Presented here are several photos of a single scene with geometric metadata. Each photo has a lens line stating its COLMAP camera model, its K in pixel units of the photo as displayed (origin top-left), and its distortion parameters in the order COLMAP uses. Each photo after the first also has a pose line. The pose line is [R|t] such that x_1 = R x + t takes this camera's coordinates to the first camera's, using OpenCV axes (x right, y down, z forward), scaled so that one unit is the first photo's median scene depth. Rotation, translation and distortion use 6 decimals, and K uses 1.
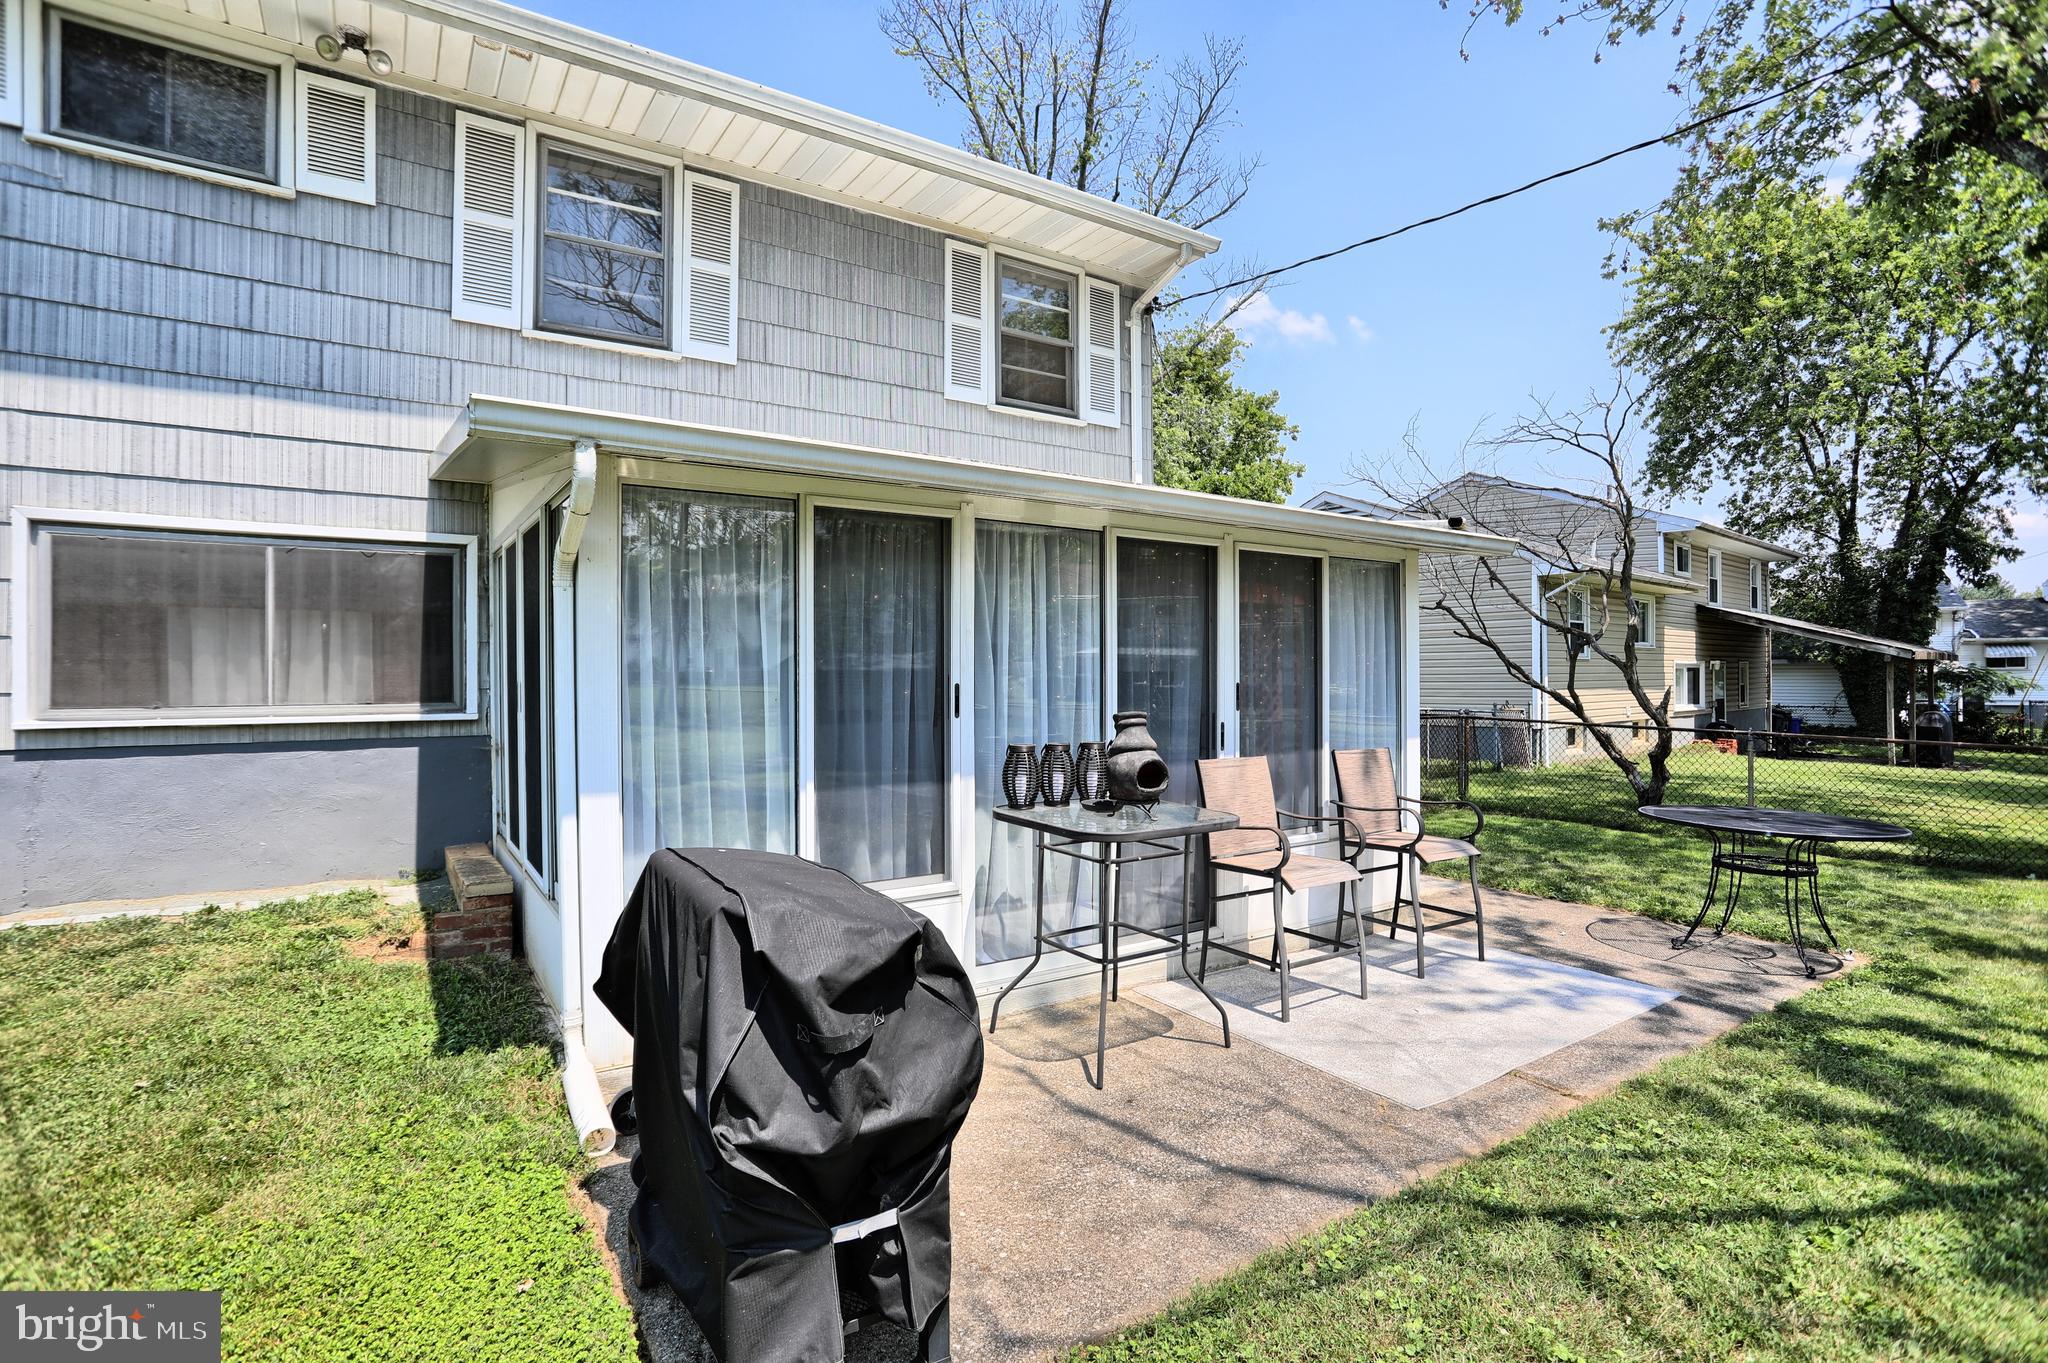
lens RADIAL K [[991.3, 0, 1021.8], [0, 991.3, 674.3], [0, 0, 1]] dist [-0.052427, 0.013619]
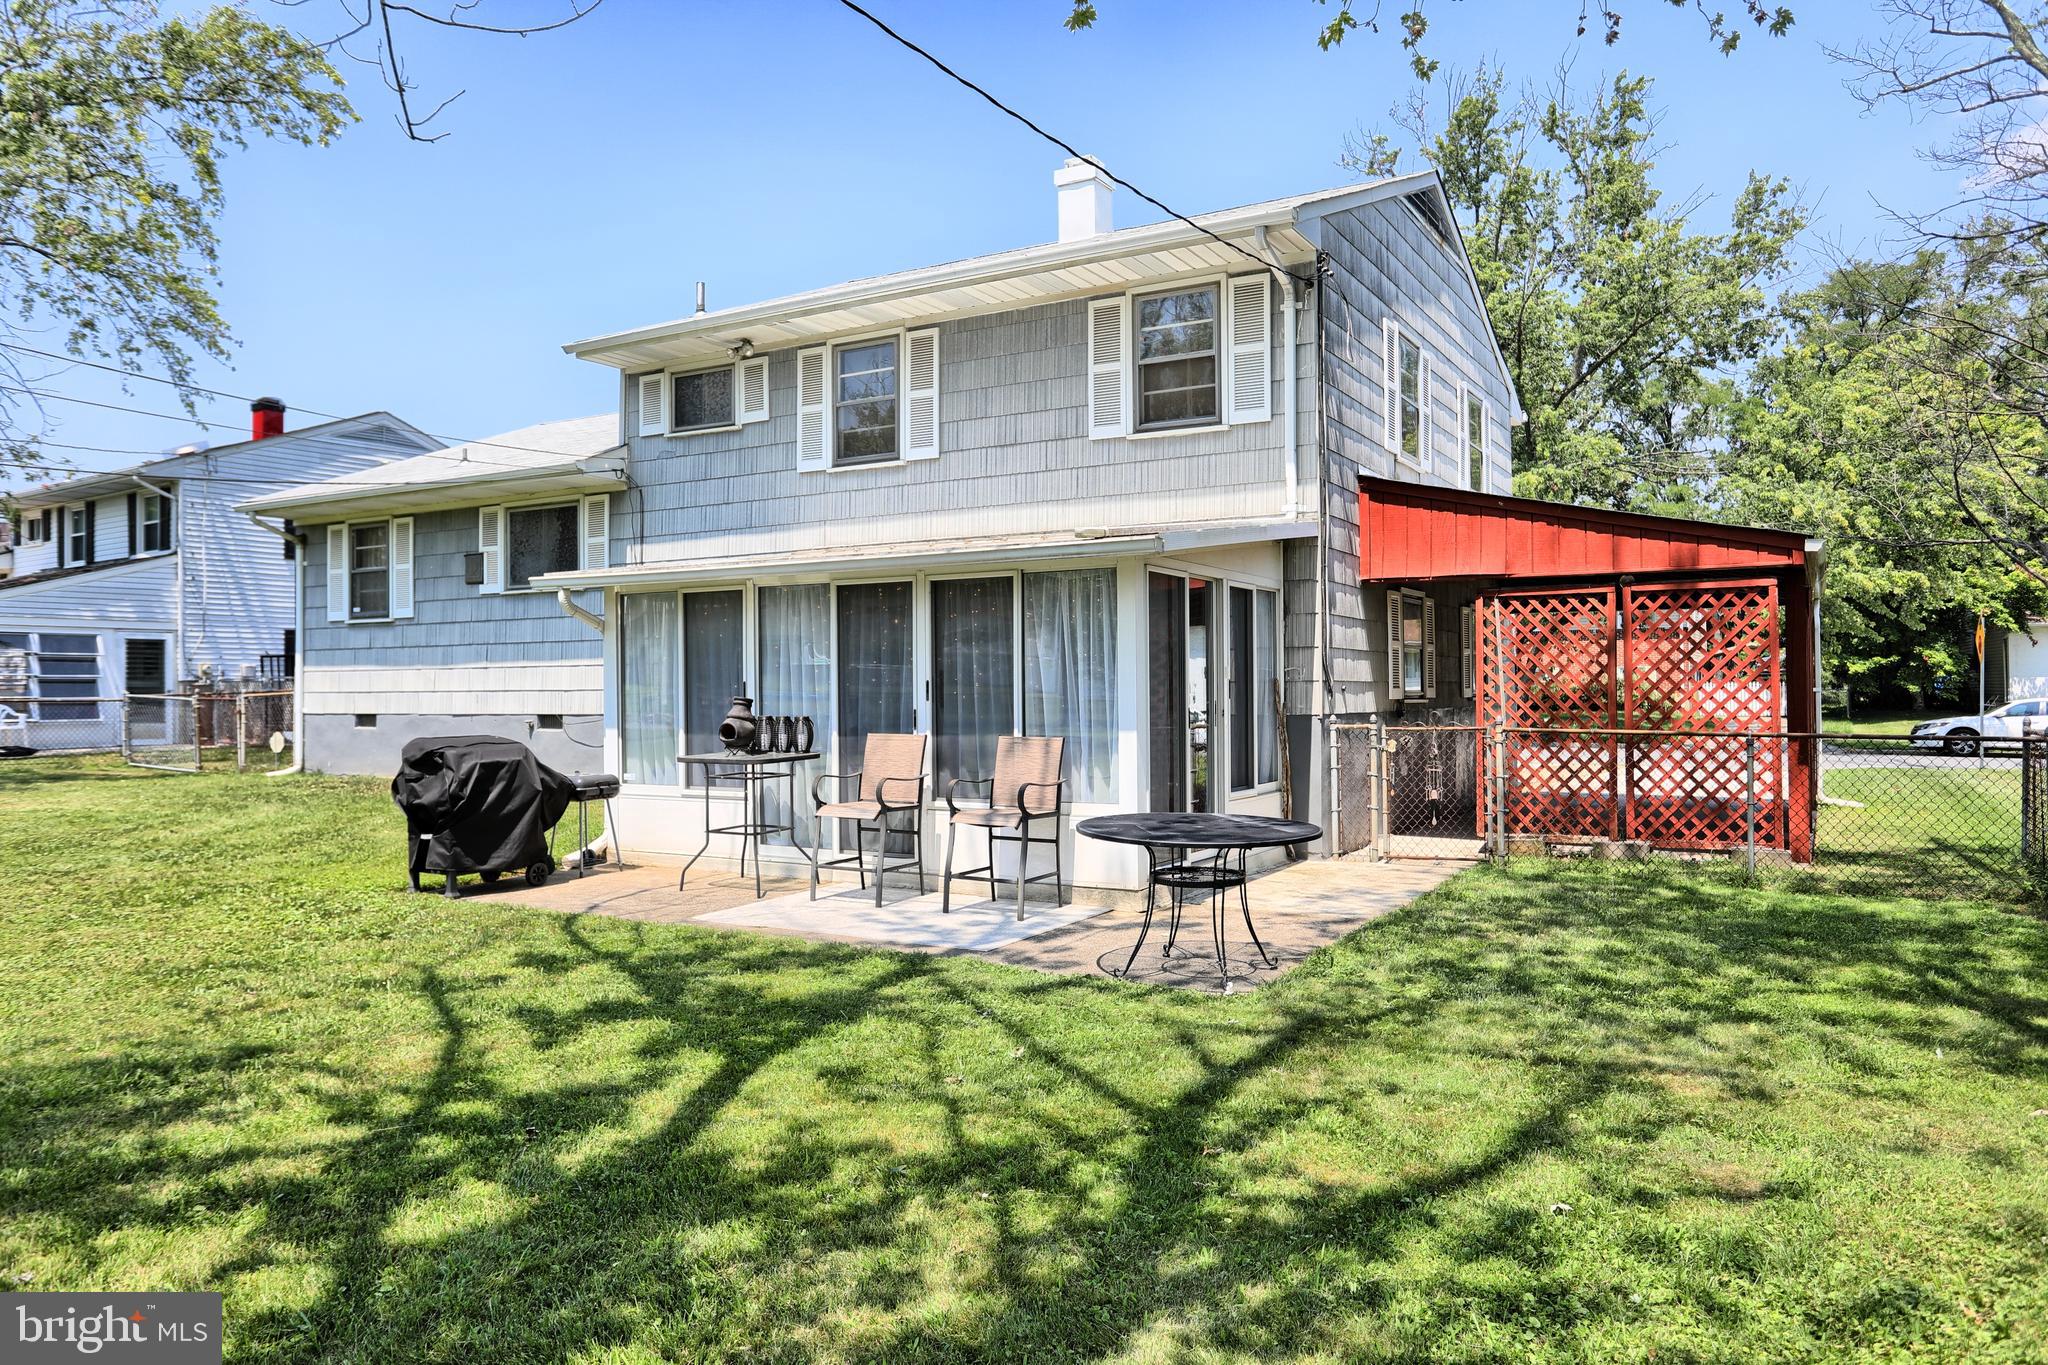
lens RADIAL K [[1419.6, 0, 1003.9], [0, 1419.6, 671.1], [0, 0, 1]] dist [-0.009531, 0.003679]
pose [[0.427660, -0.011232, -0.903870, 1.877946], [0.008333, 0.999929, -0.008483, 0.012038], [0.903901, -0.003904, 0.427723, 0.247451]]
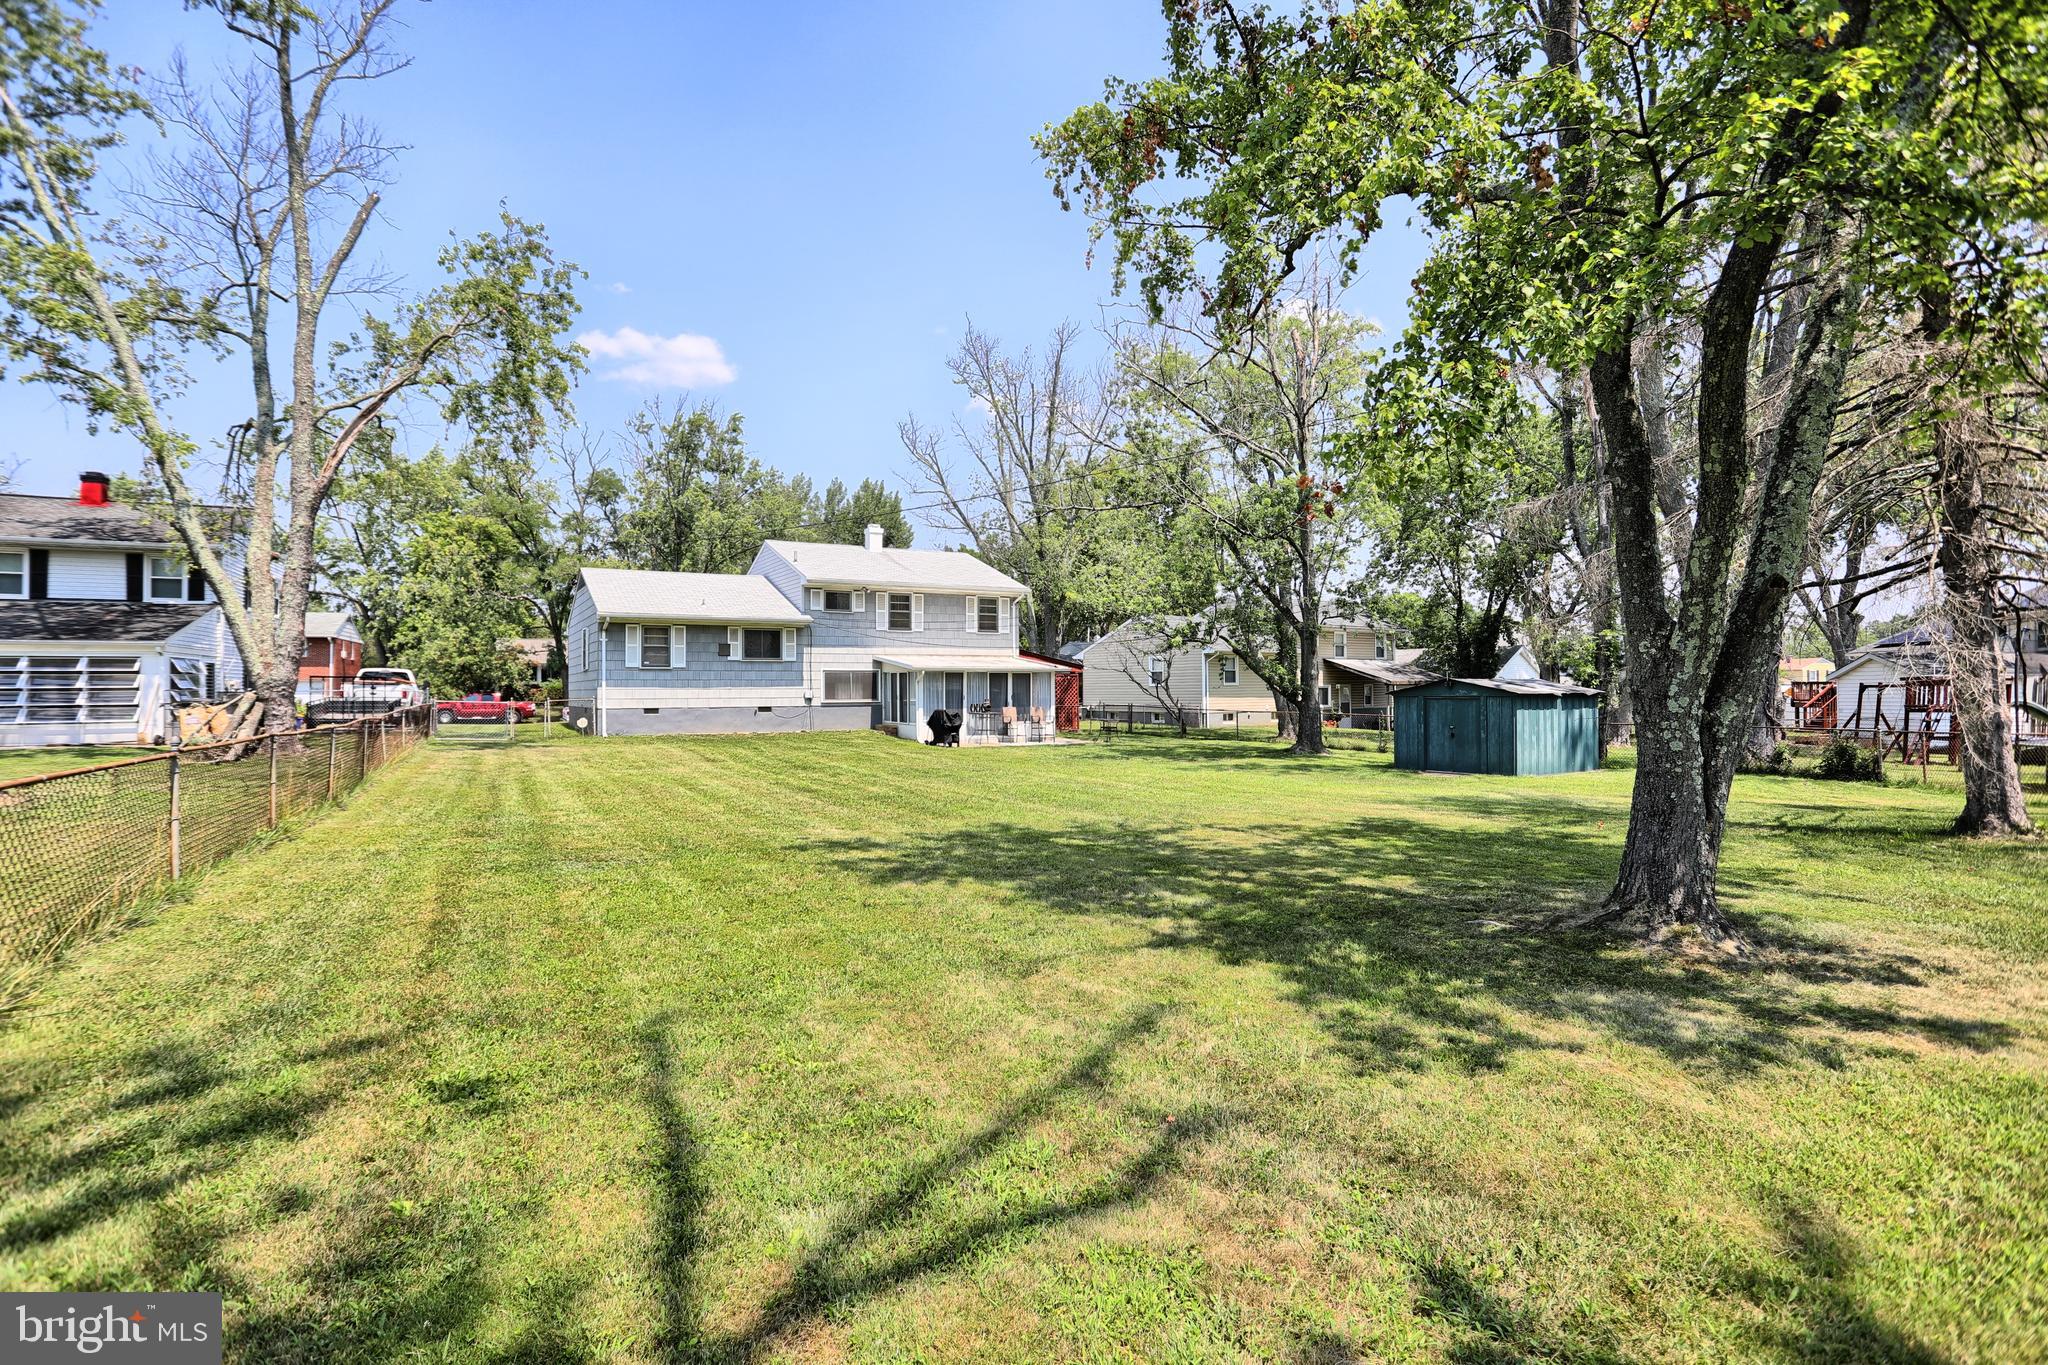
lens RADIAL K [[1002.1, 0, 1011.4], [0, 1002.1, 674.9], [0, 0, 1]] dist [-0.035971, 0.000201]
pose [[0.997402, -0.003442, -0.071951, 0.612473], [0.002579, 0.999924, -0.012088, -0.036881], [0.071987, 0.011872, 0.997335, -4.757657]]
